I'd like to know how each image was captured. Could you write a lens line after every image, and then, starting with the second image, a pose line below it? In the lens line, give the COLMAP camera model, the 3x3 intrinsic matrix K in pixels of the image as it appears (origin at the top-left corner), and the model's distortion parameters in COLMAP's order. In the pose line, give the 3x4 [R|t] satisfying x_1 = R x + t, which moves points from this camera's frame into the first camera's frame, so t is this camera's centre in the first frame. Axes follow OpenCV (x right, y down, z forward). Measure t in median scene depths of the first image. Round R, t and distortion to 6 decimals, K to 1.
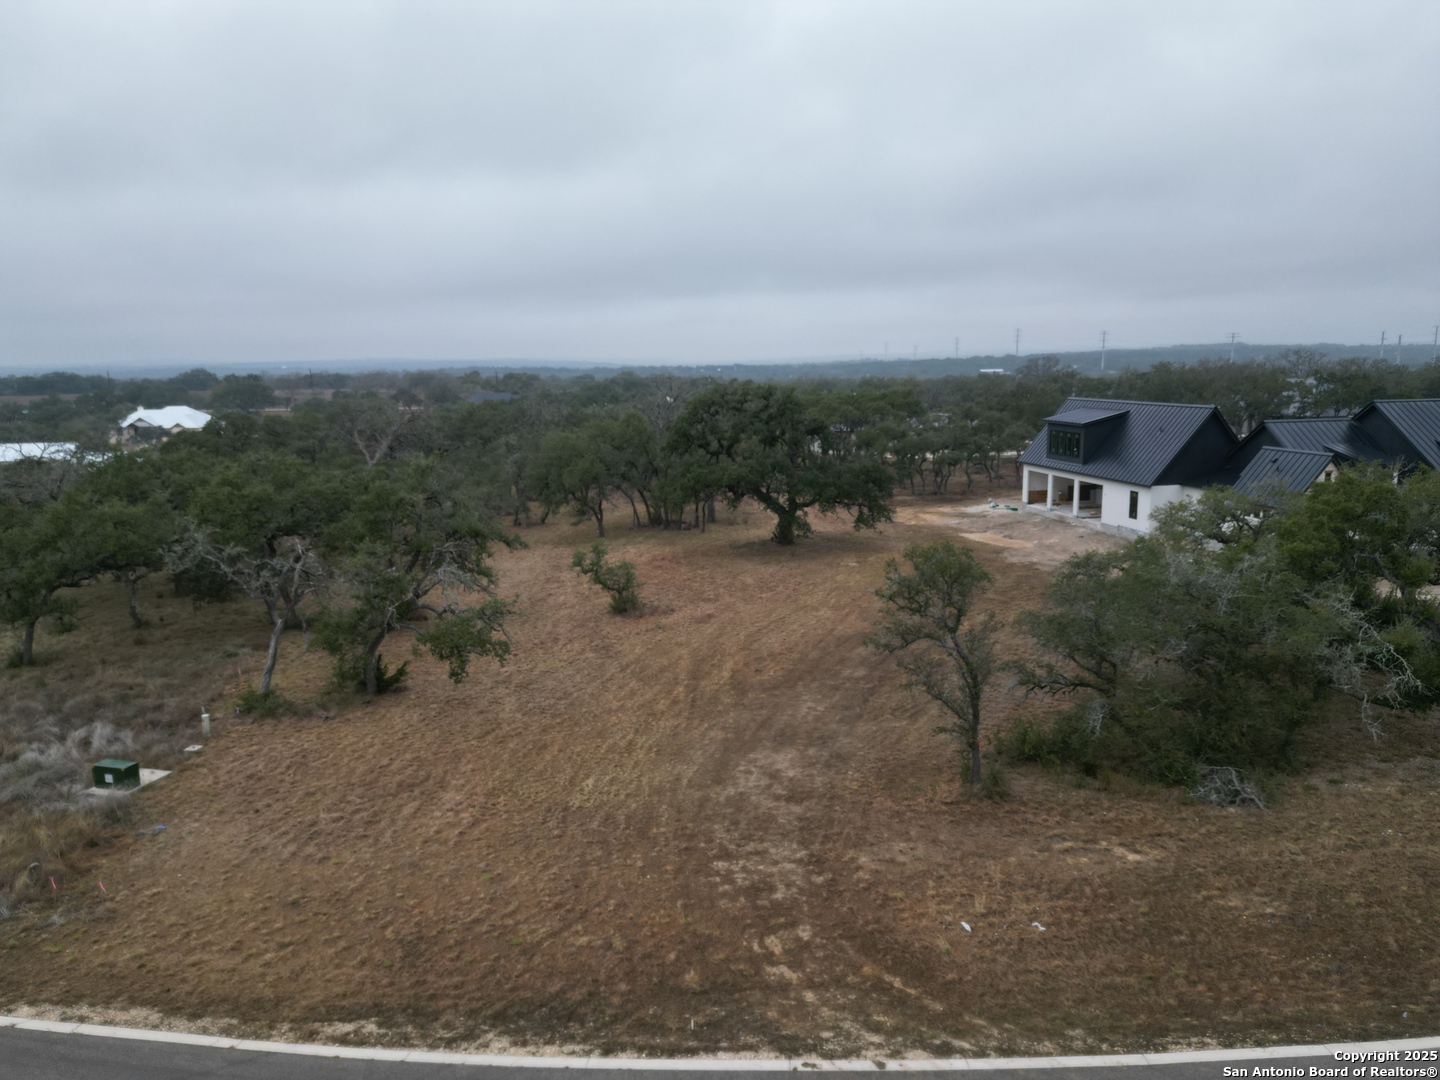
lens RADIAL K [[1017.6, 0, 723.8], [0, 1017.6, 534.6], [0, 0, 1]] dist [0.055557, -0.055637]
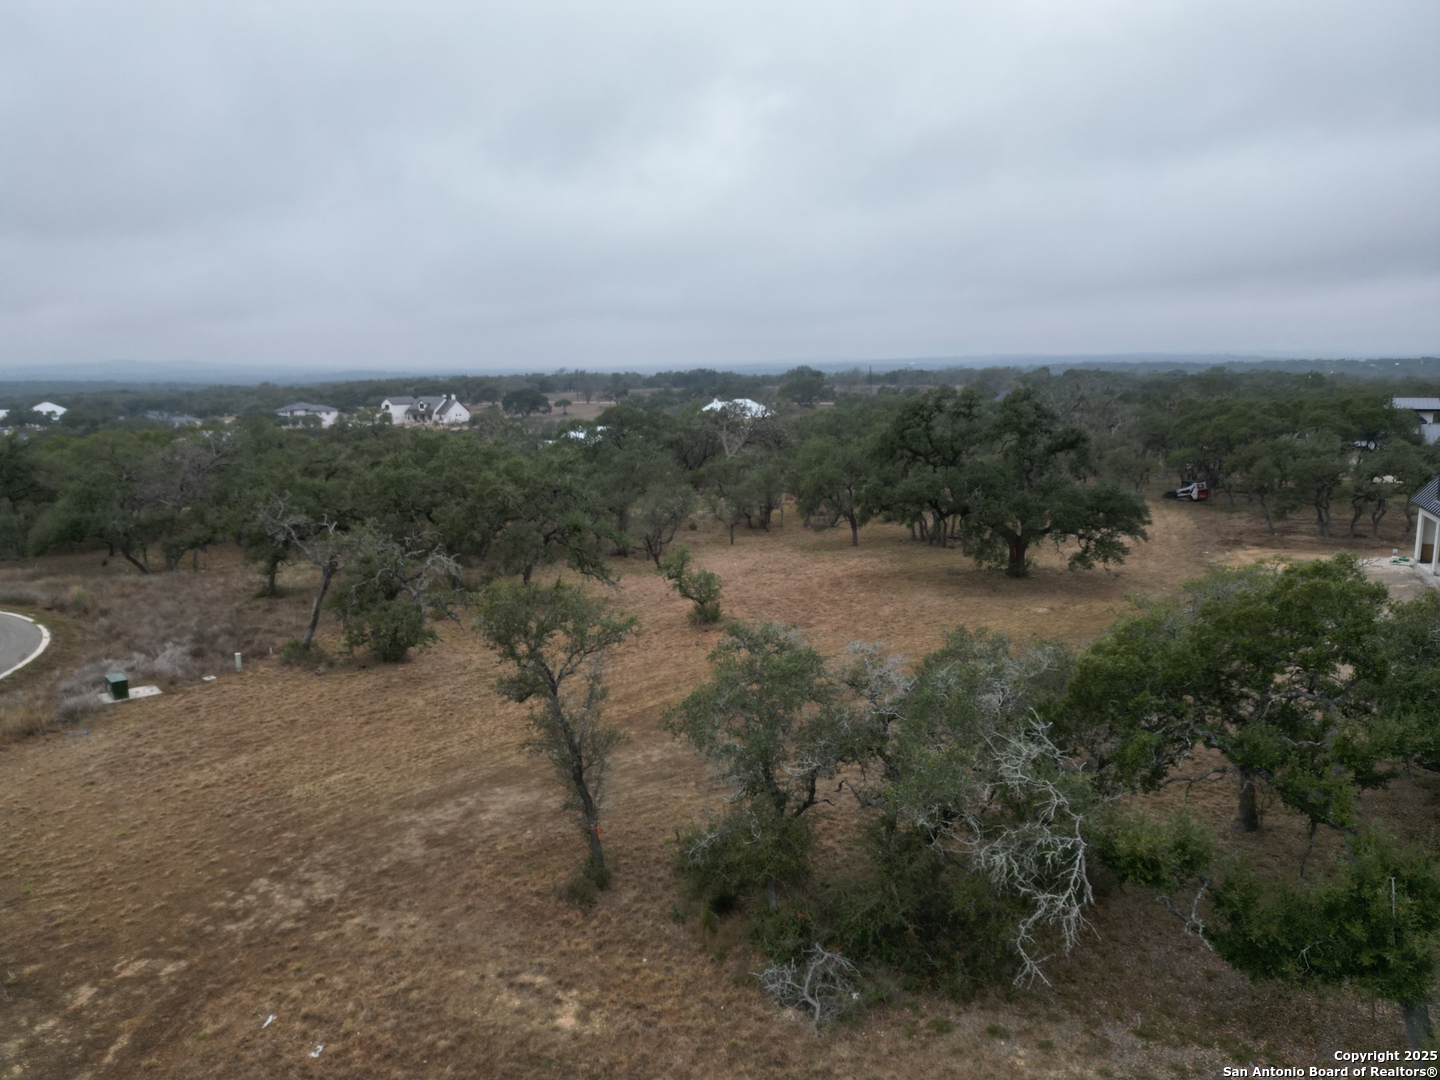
lens RADIAL K [[1017.6, 0, 723.8], [0, 1017.6, 534.6], [0, 0, 1]] dist [0.055557, -0.055637]
pose [[0.828639, 0.094149, -0.551810, 0.894962], [-0.091900, 0.995260, 0.031805, -0.079726], [0.552189, 0.024357, 0.833363, 0.431453]]
